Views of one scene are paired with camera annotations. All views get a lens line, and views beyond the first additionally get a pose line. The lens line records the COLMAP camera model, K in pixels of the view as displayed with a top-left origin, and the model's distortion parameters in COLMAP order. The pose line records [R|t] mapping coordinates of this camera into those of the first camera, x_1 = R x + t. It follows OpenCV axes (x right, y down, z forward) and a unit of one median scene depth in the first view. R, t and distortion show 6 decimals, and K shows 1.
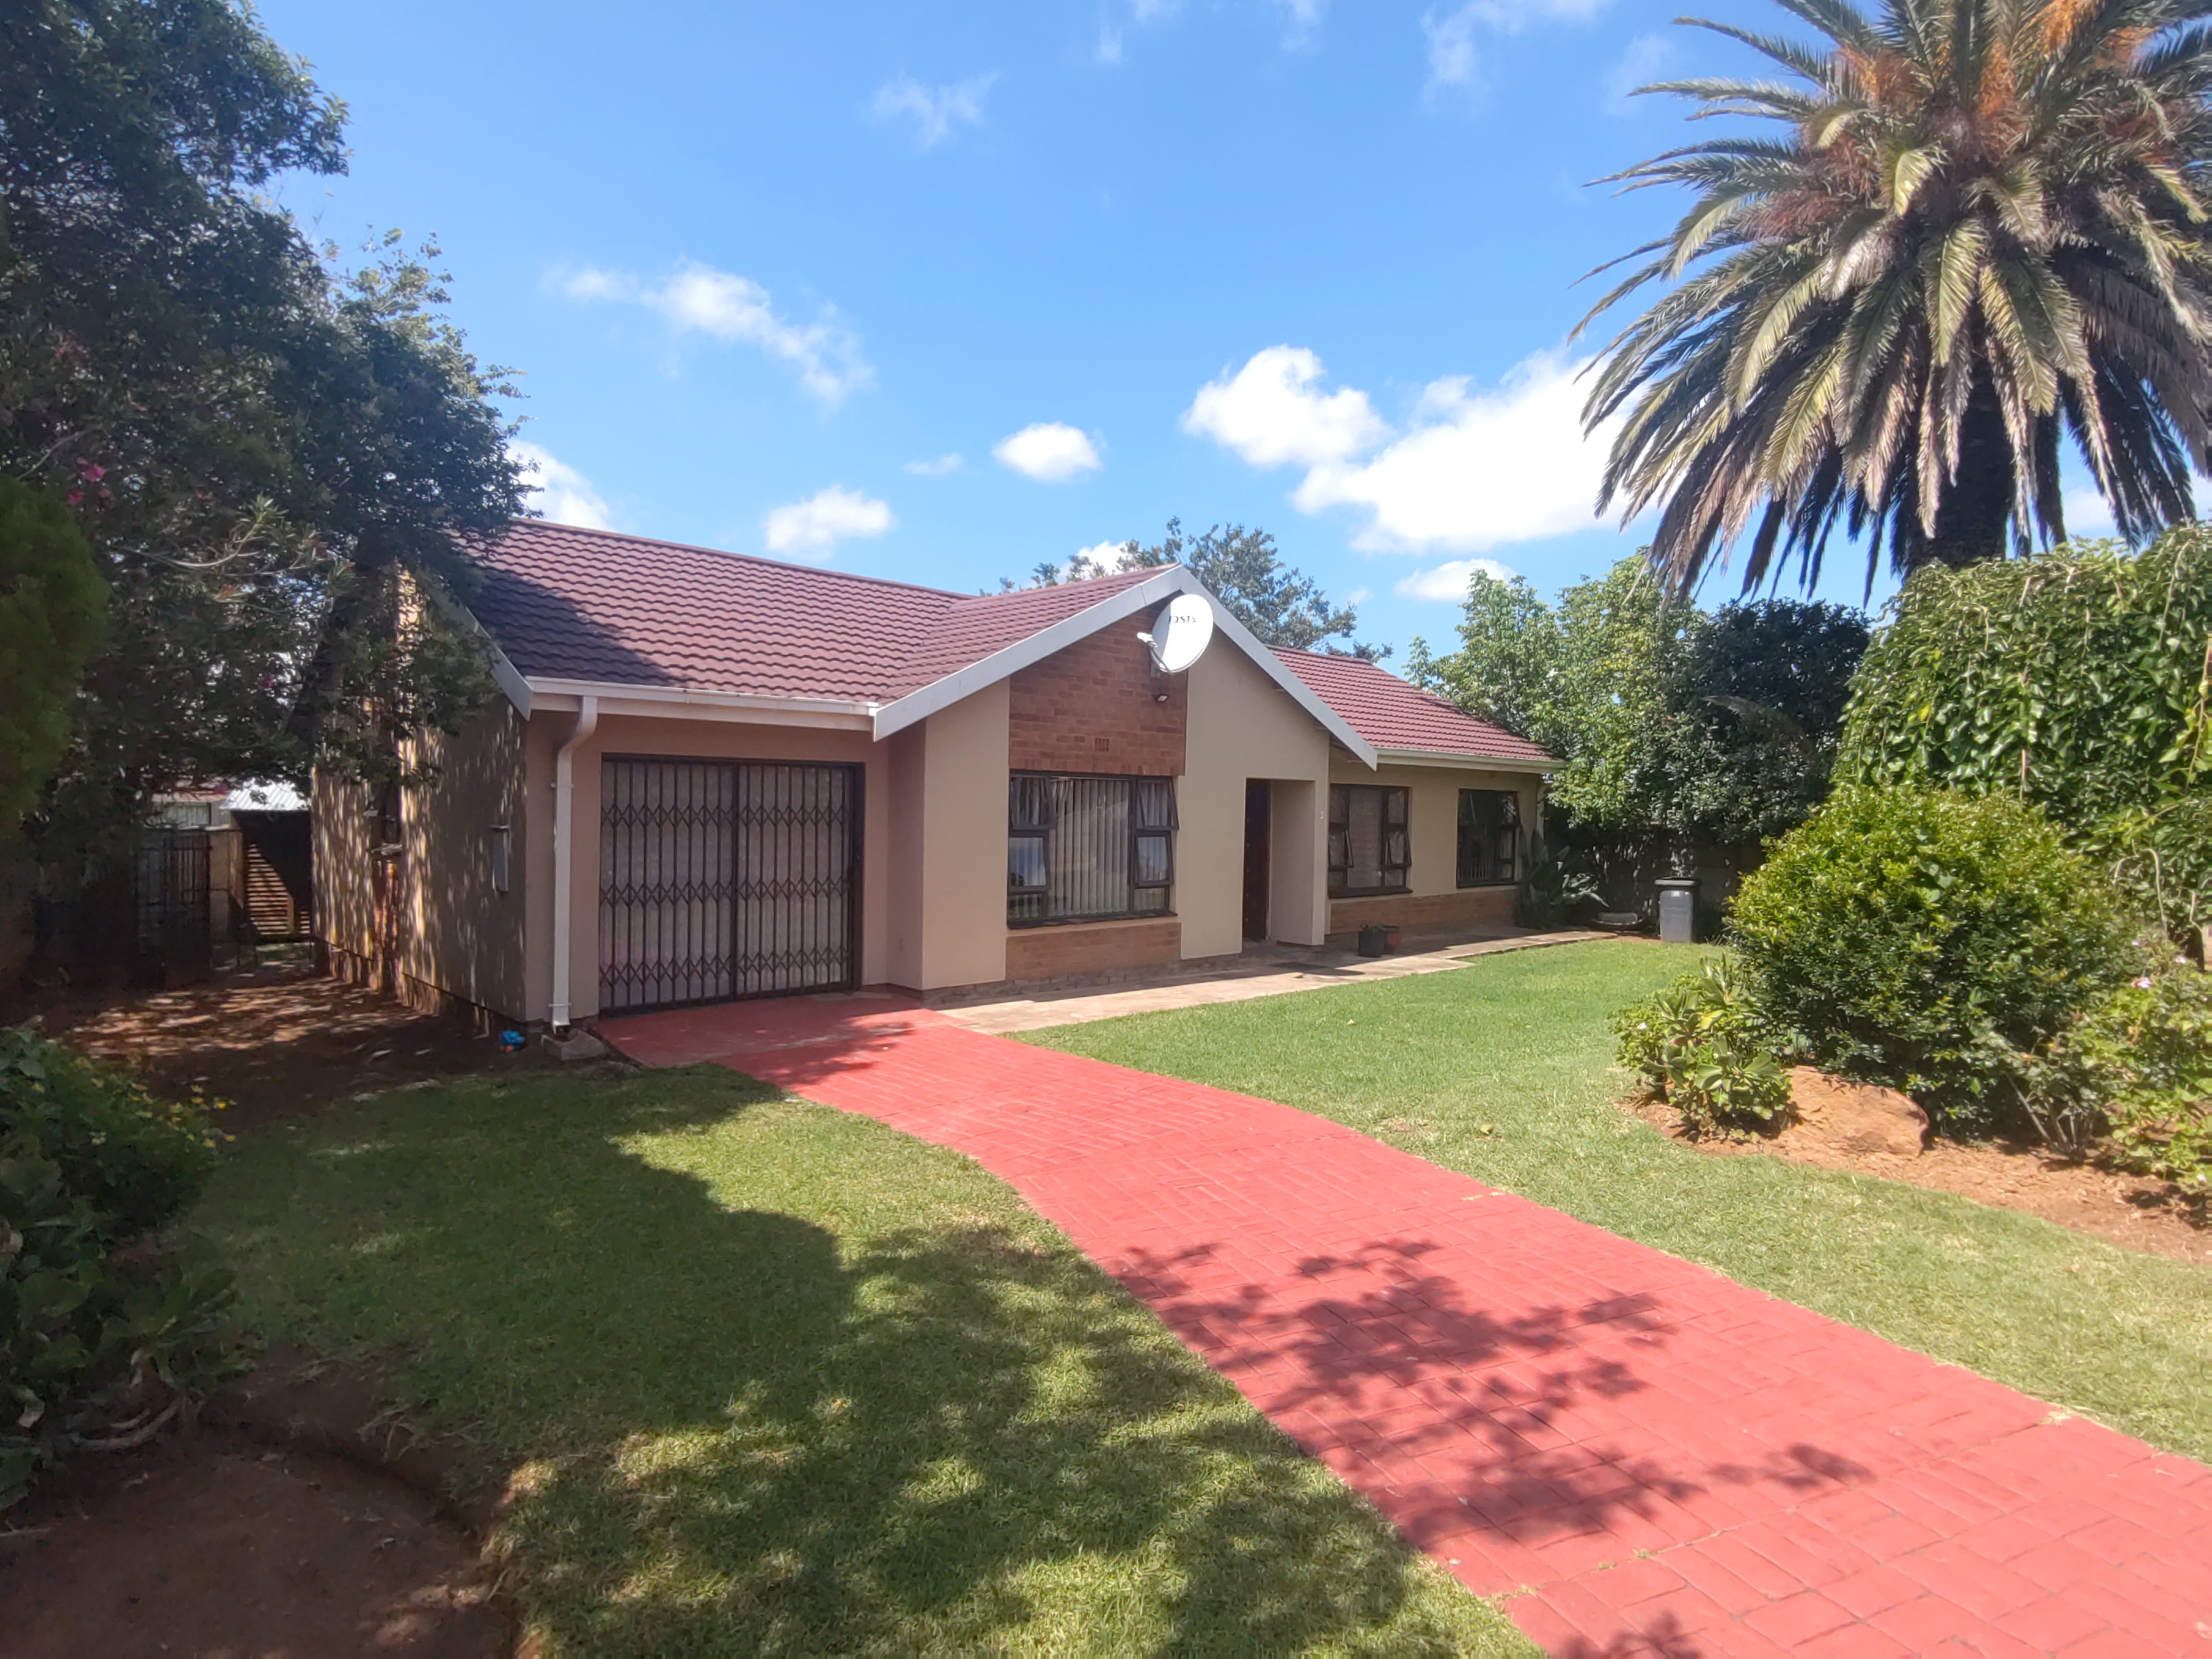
lens RADIAL K [[1176.8, 0, 1106.0], [0, 1176.8, 829.5], [0, 0, 1]] dist [-0.002441, -0.020642]
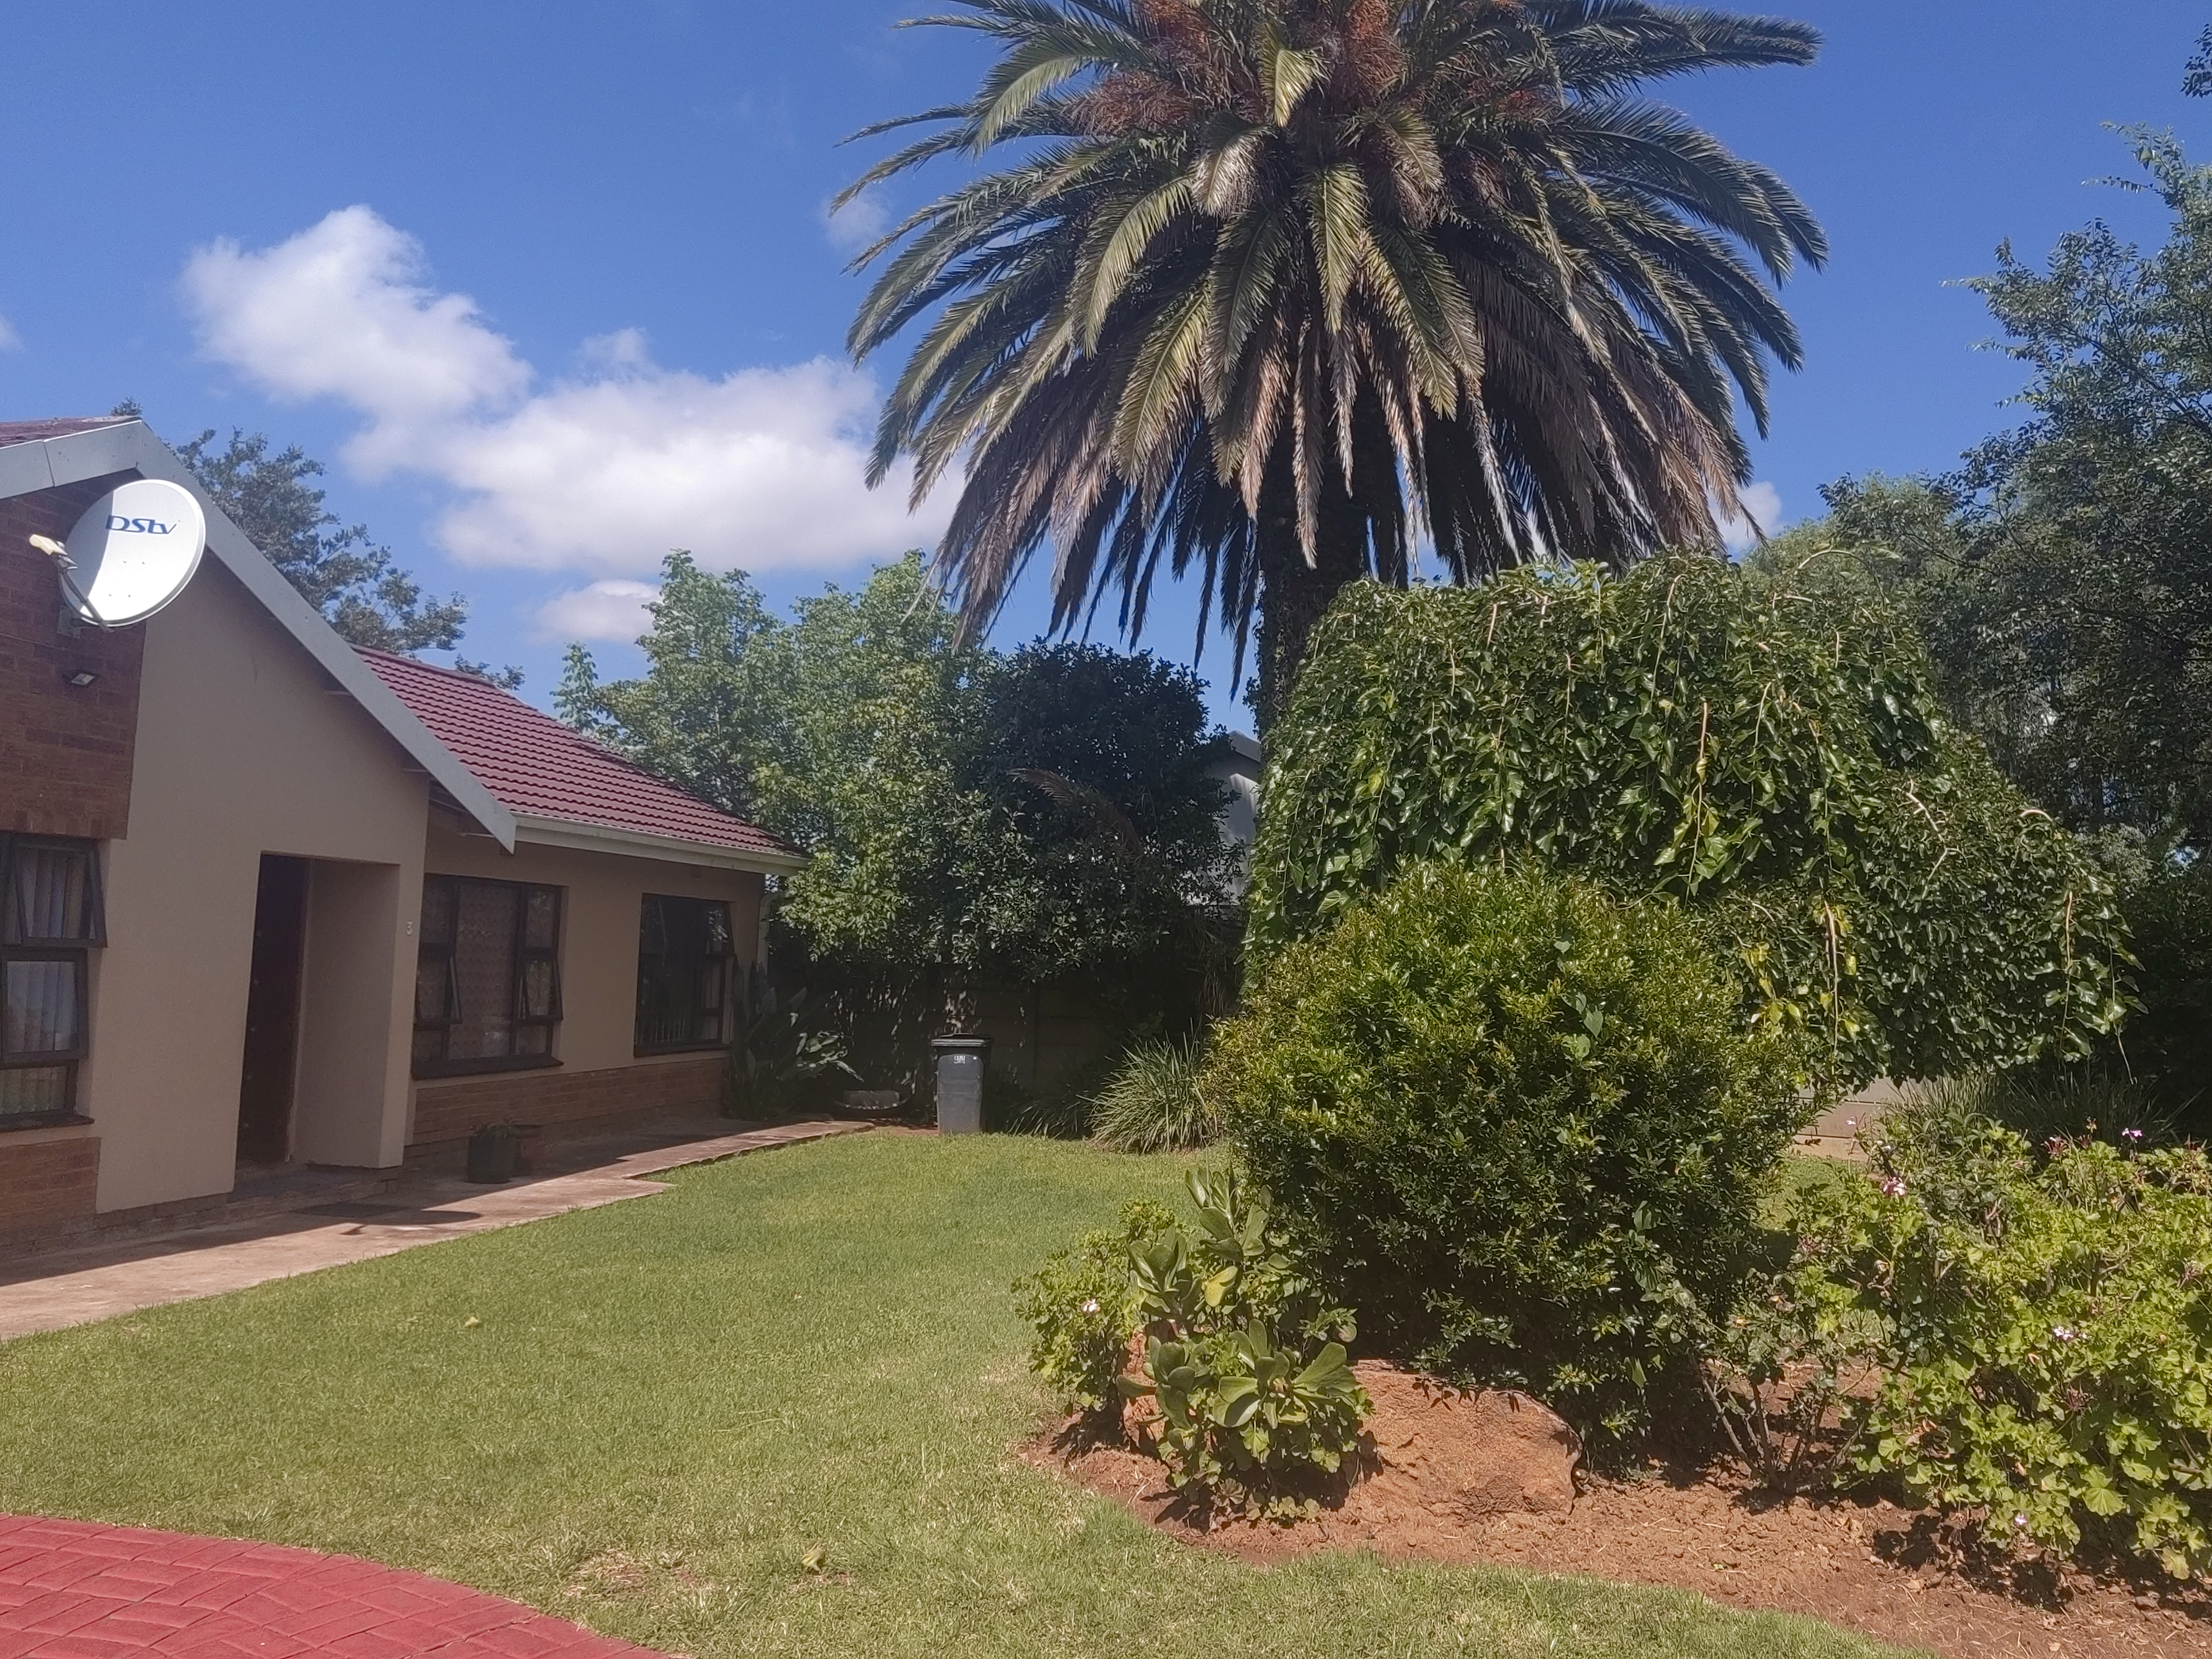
lens RADIAL K [[1743.0, 0, 1106.0], [0, 1743.0, 829.5], [0, 0, 1]] dist [0.056194, -0.061626]
pose [[0.838708, 0.053674, 0.541930, 0.010360], [-0.009650, 0.996440, -0.083756, 0.009255], [-0.544496, 0.065017, 0.836240, 0.154917]]
